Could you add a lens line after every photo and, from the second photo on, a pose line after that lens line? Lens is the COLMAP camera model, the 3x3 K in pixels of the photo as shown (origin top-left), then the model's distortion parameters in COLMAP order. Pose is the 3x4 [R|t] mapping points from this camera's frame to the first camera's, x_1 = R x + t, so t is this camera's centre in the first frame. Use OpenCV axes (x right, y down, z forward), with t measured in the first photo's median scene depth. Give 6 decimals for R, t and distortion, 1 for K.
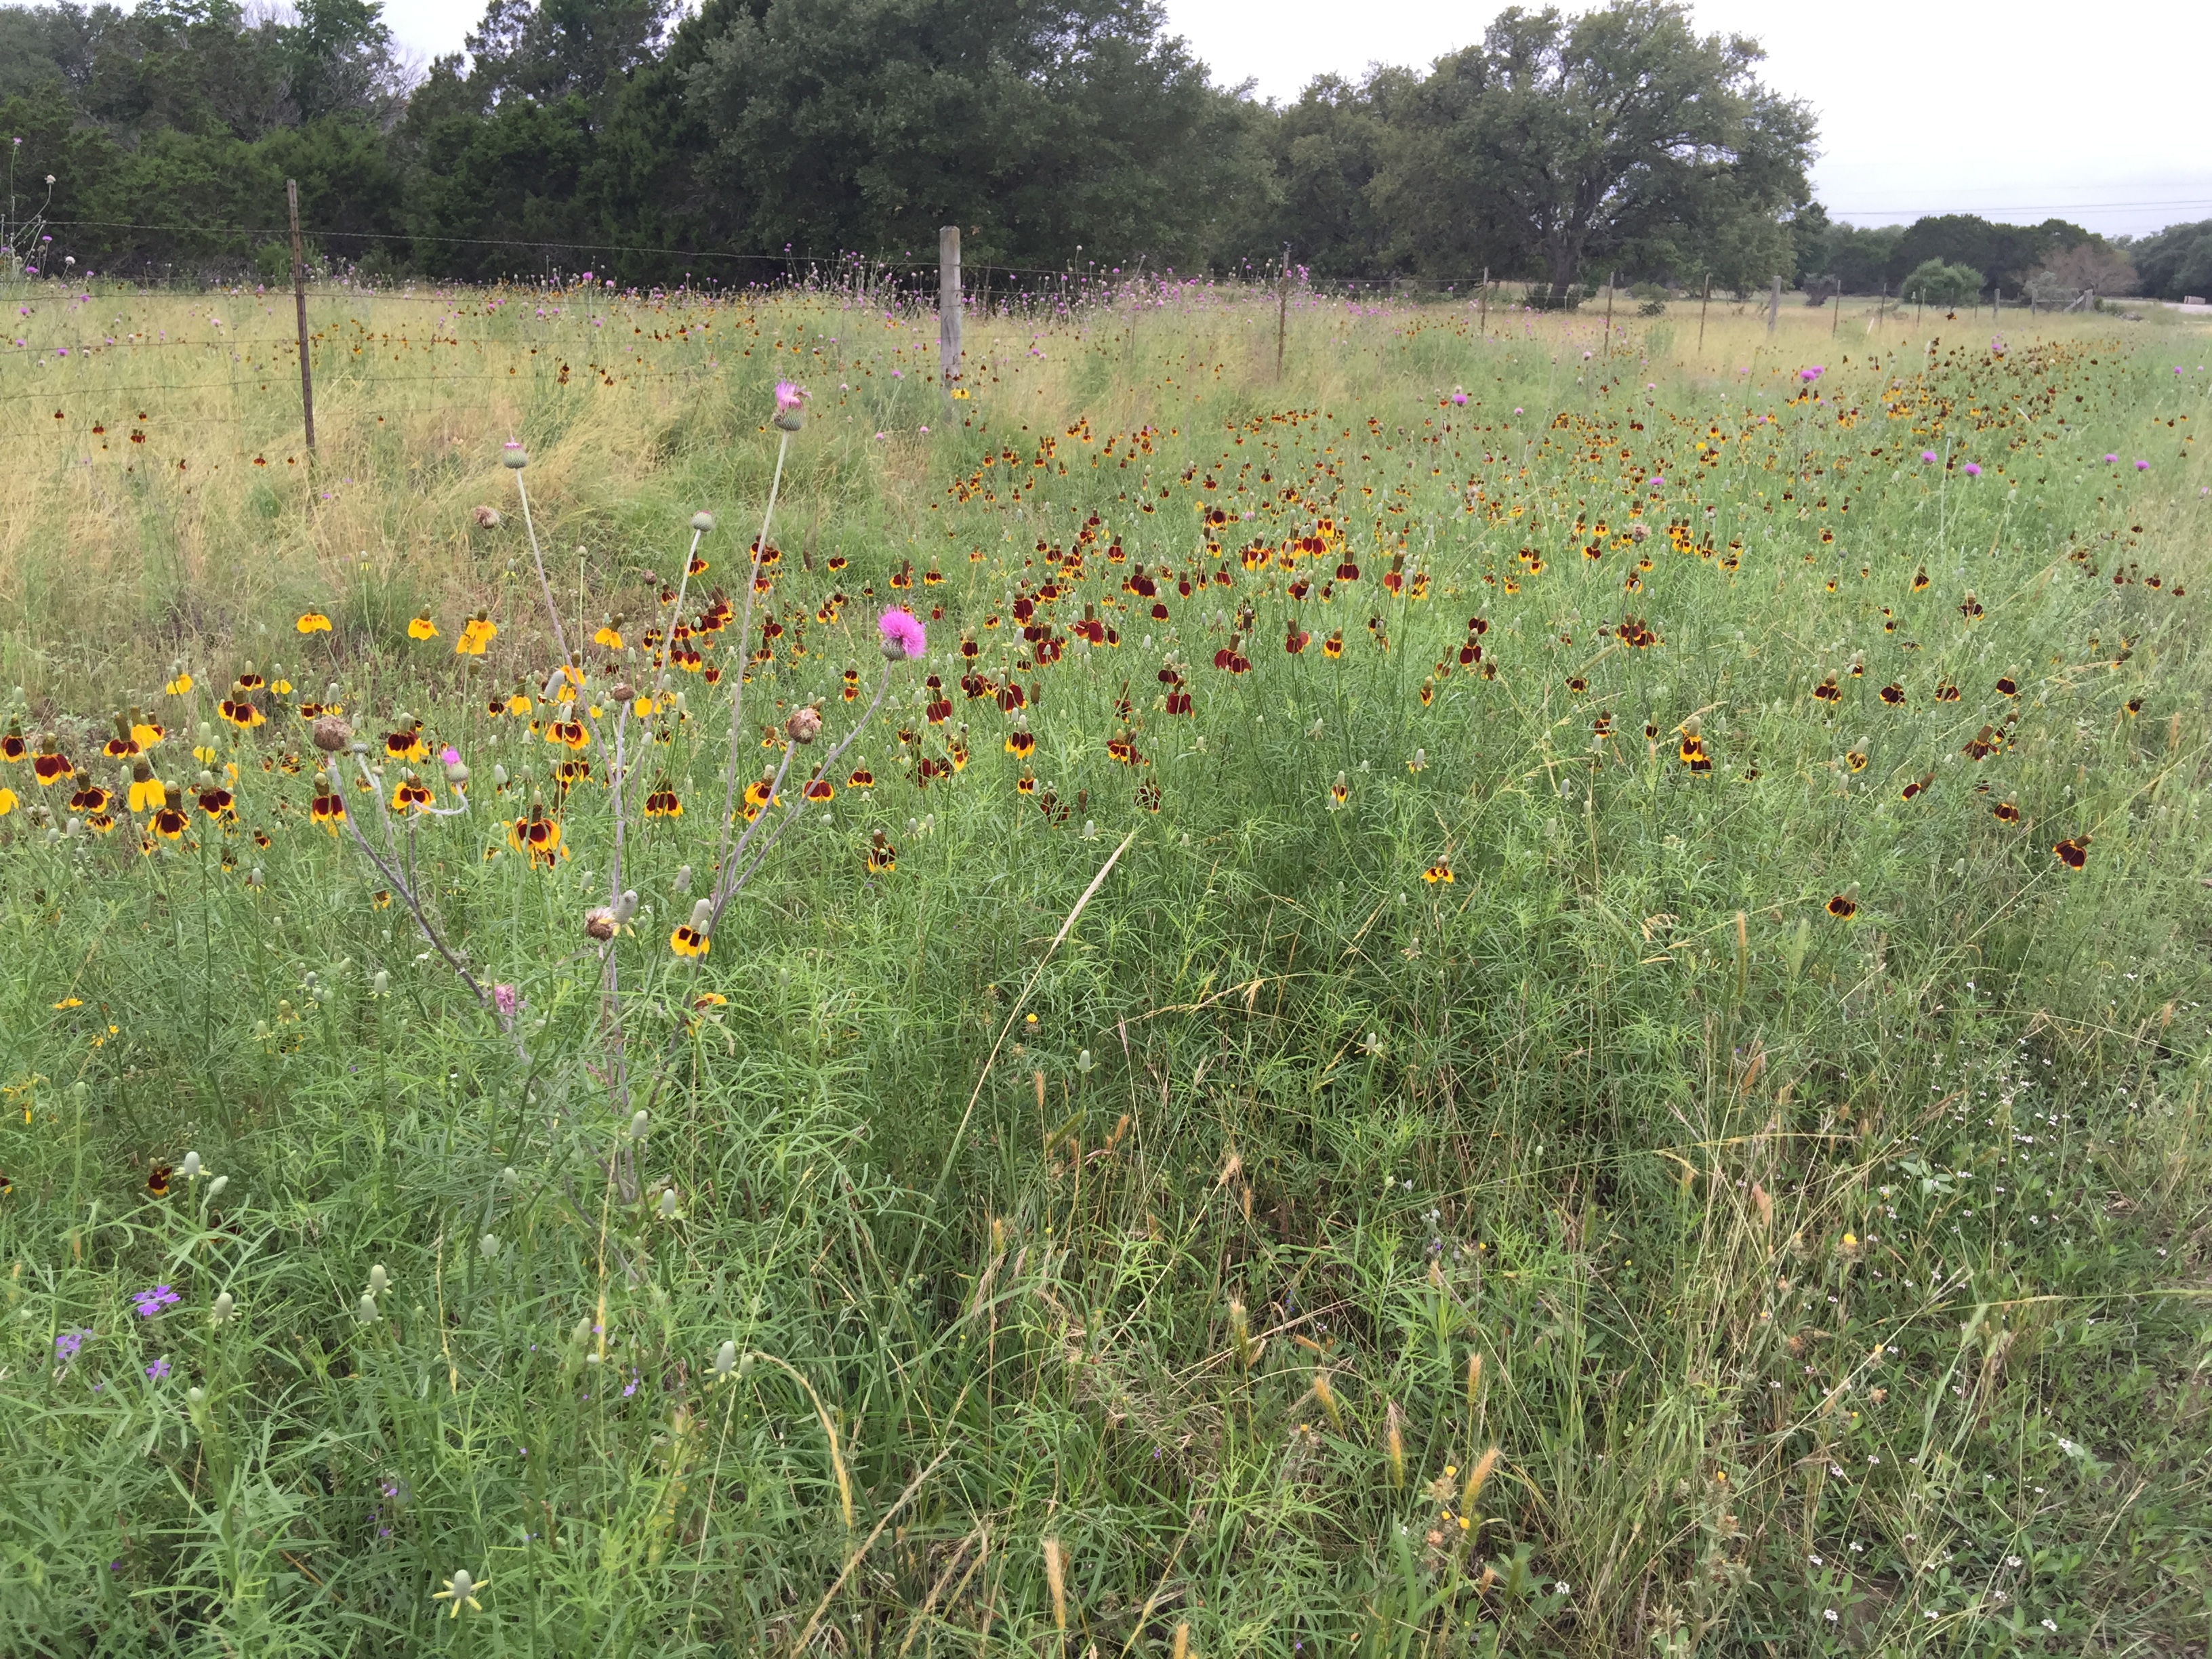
lens RADIAL K [[1894.2, 0, 1100.4], [0, 1894.2, 809.0], [0, 0, 1]] dist [0.082864, -0.130851]
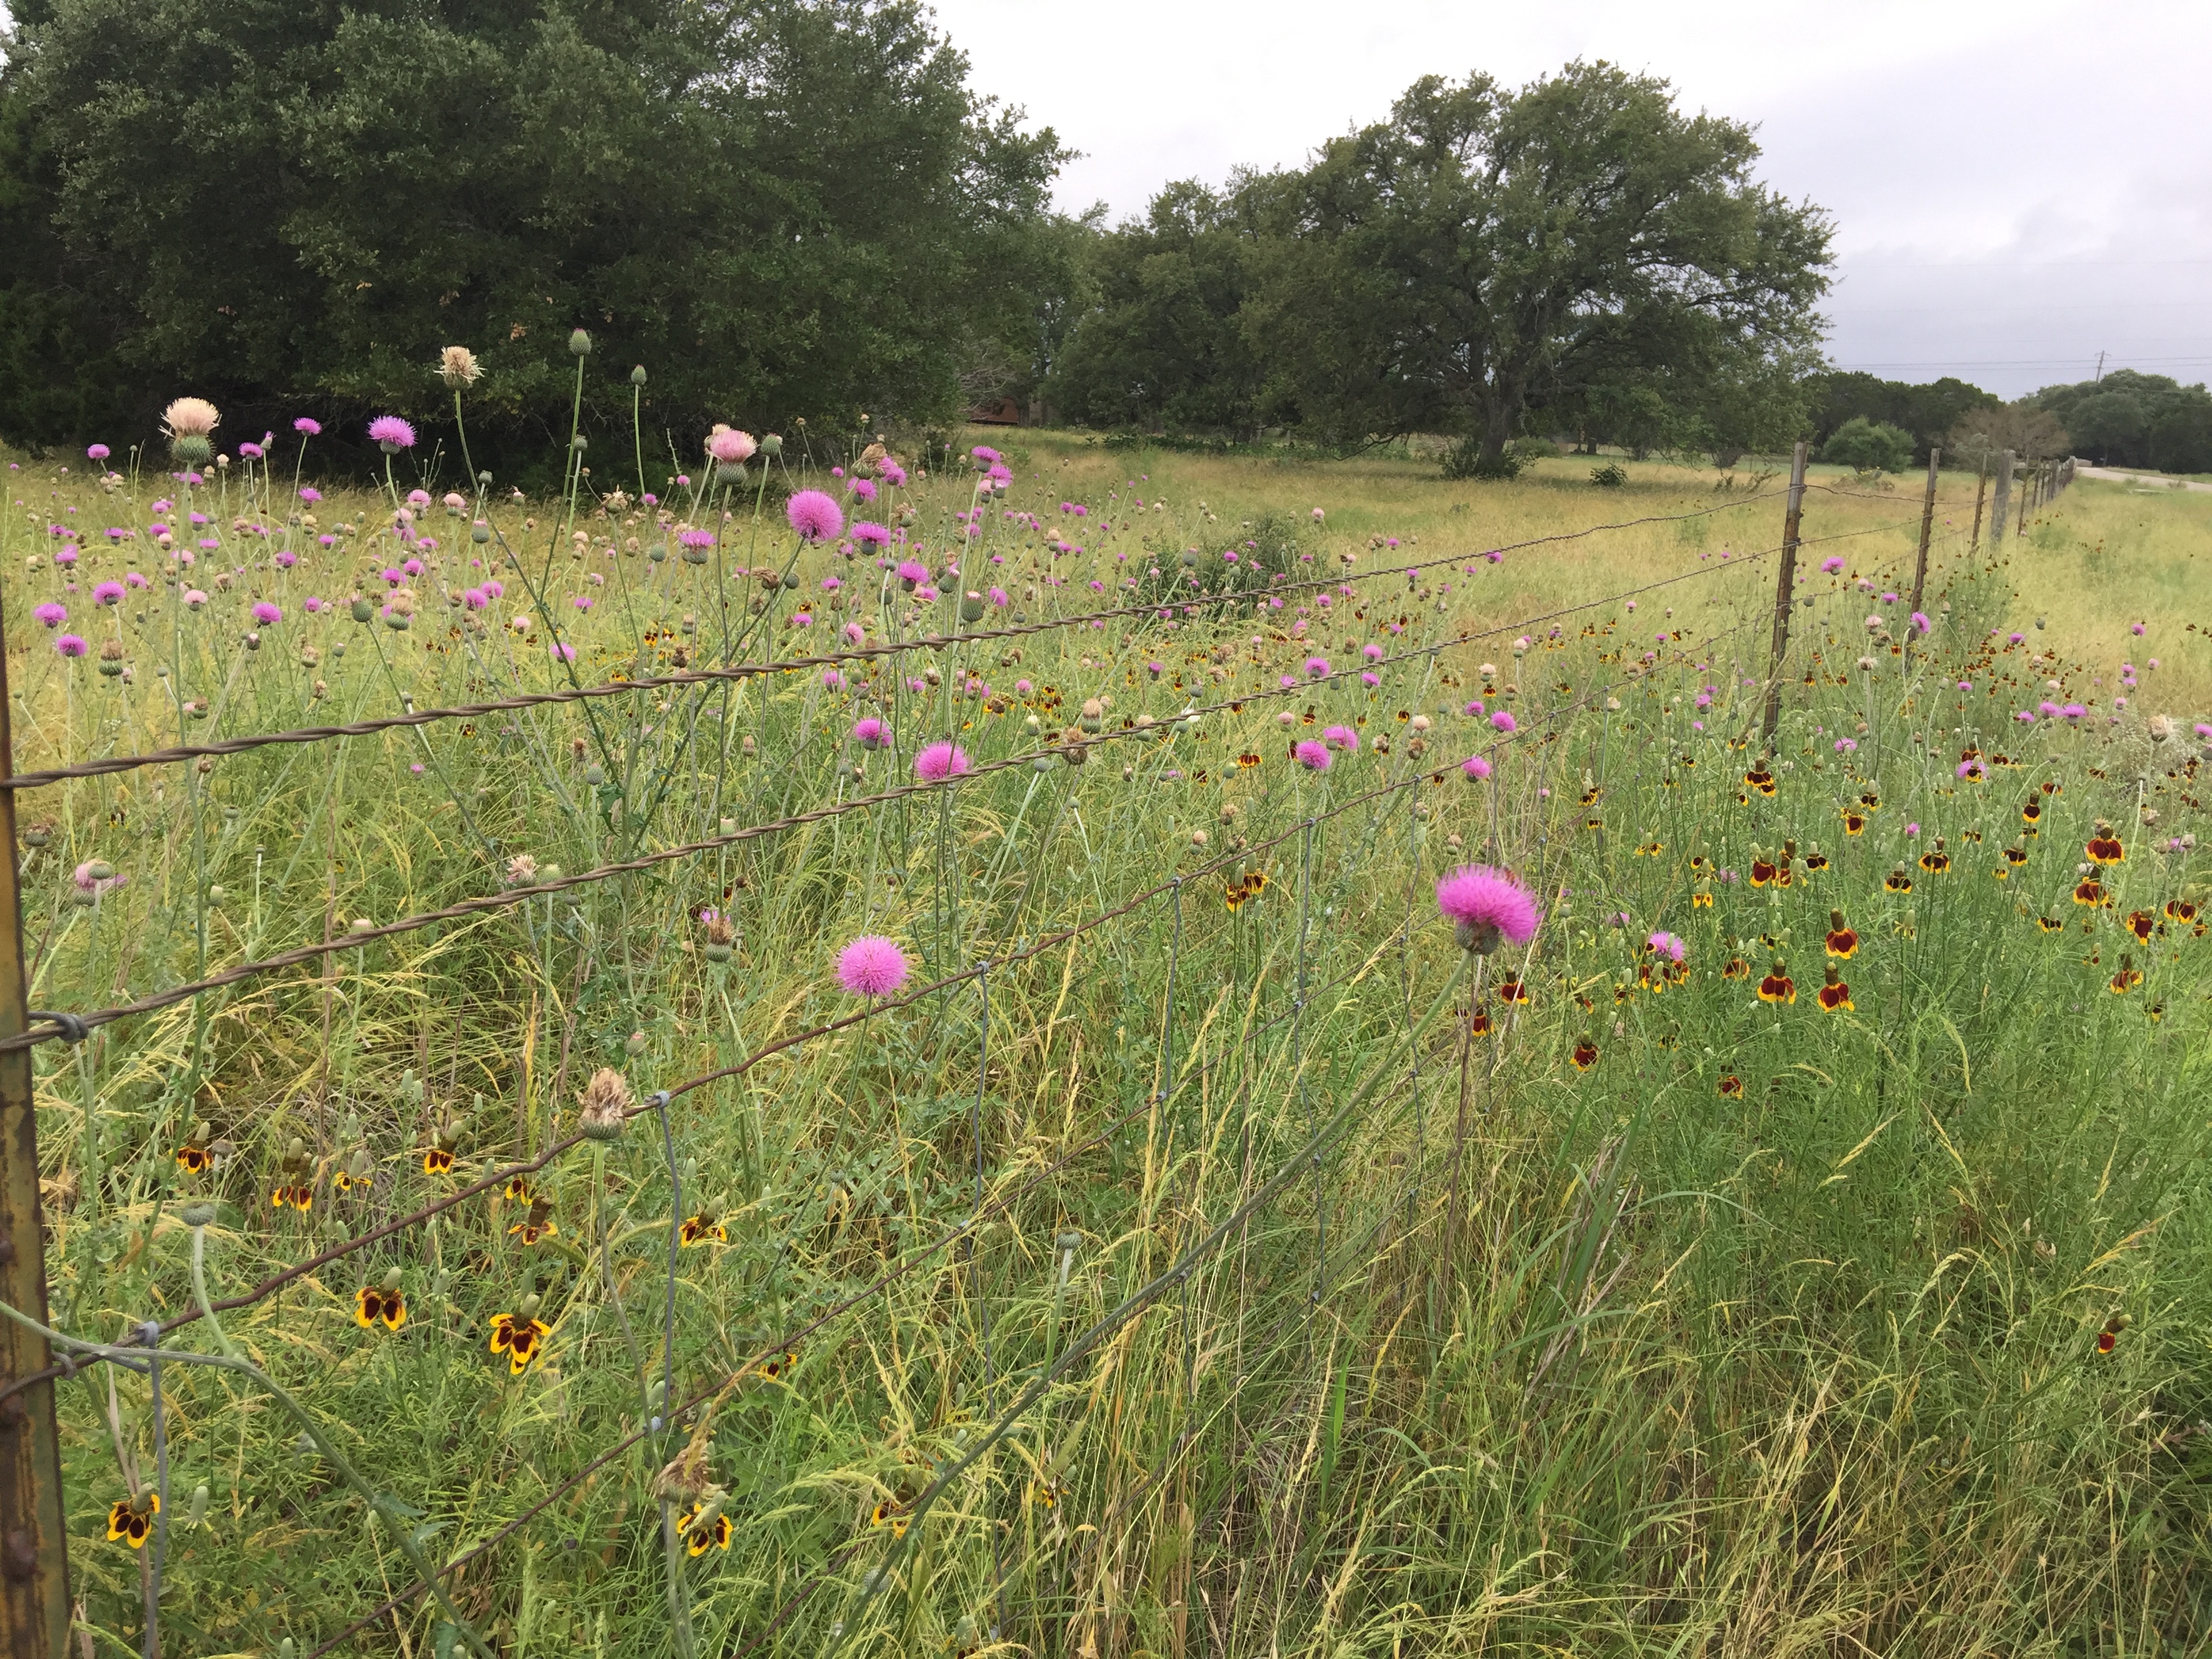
lens RADIAL K [[1894.2, 0, 1091.5], [0, 1894.2, 791.6], [0, 0, 1]] dist [0.082864, -0.130851]
pose [[0.997737, 0.006926, 0.066884, 0.035603], [-0.001698, 0.996959, -0.077911, -0.081573], [-0.067220, 0.077621, 0.994714, 0.284526]]
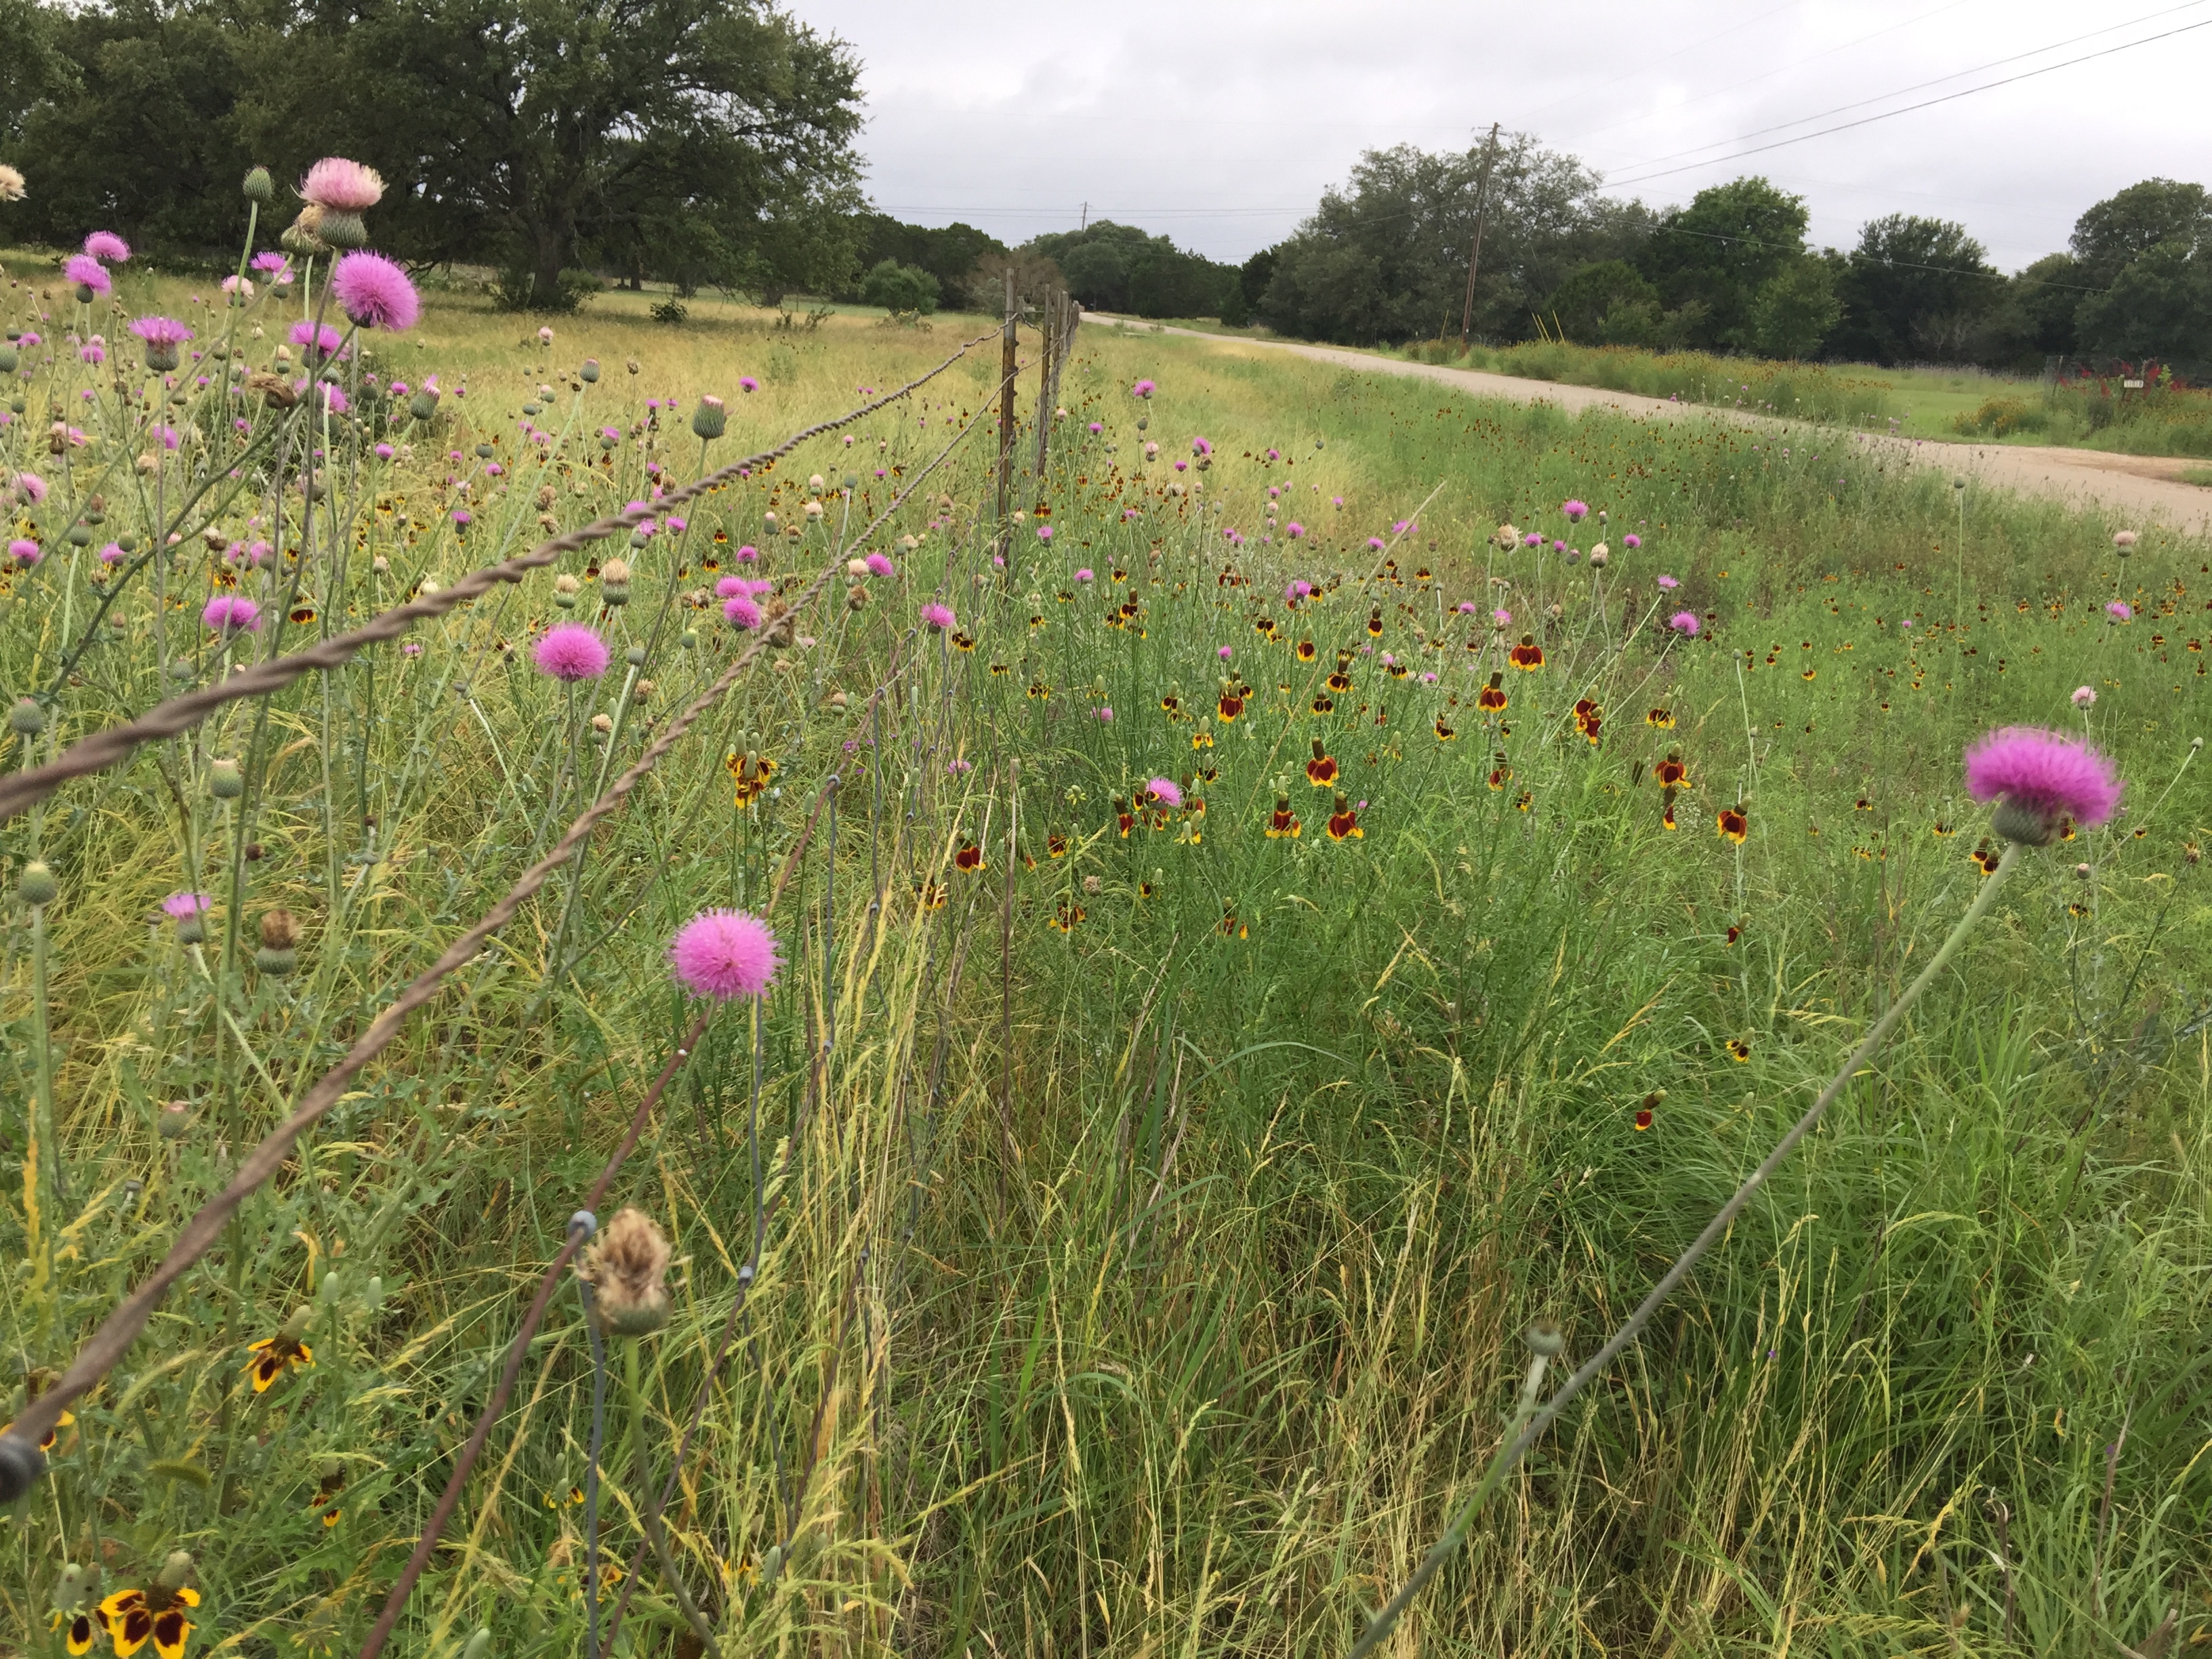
lens RADIAL K [[1894.2, 0, 1088.3], [0, 1894.2, 853.9], [0, 0, 1]] dist [0.082864, -0.130851]
pose [[0.855256, -0.116309, 0.504984, 0.029791], [0.101219, 0.993211, 0.057330, -0.082585], [-0.508224, 0.002083, 0.861222, 0.291959]]
